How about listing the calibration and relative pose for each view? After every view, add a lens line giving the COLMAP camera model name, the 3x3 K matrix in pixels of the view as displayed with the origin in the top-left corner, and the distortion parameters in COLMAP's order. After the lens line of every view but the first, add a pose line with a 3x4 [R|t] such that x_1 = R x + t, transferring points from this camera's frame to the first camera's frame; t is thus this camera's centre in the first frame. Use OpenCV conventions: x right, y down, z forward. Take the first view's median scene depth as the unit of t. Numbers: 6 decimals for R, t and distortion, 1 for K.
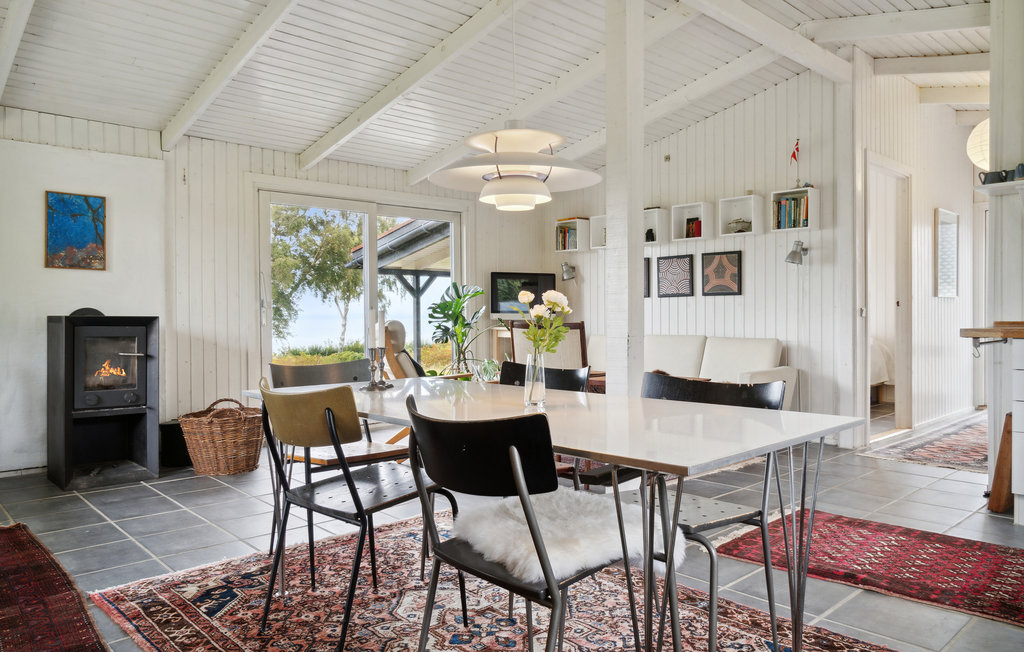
lens RADIAL K [[714.6, 0, 507.6], [0, 714.6, 321.8], [0, 0, 1]] dist [-0.003109, 0.003348]
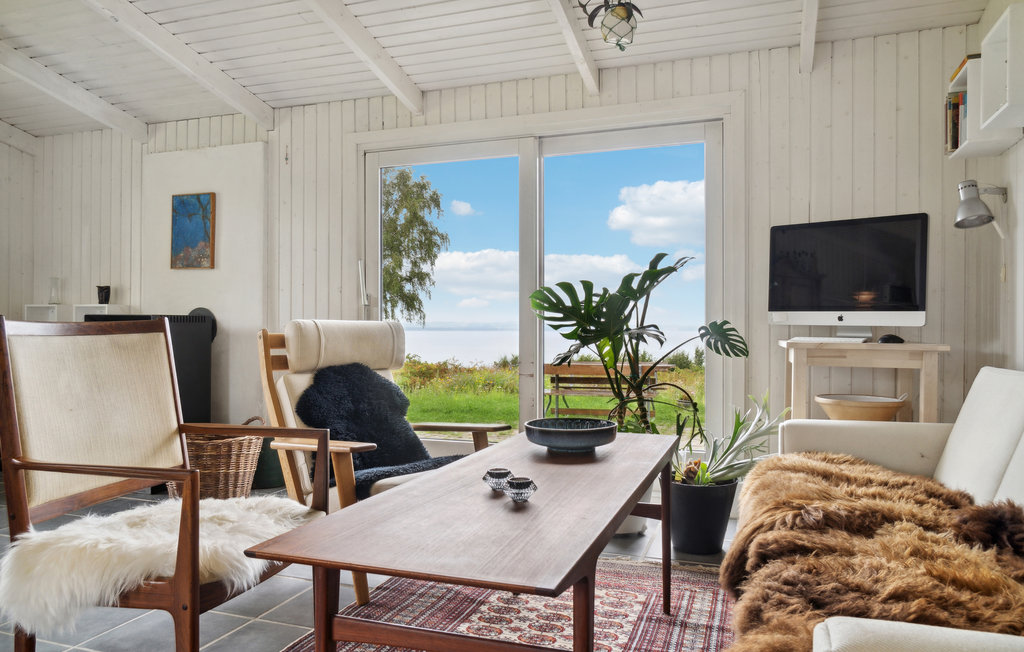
lens RADIAL K [[714.6, 0, 515.5], [0, 714.6, 329.5], [0, 0, 1]] dist [-0.003109, 0.003348]
pose [[0.462424, 0.003546, -0.886652, 0.490315], [-0.012620, 0.999917, -0.002583, 0.008084], [0.886569, 0.012384, 0.462431, 0.929997]]
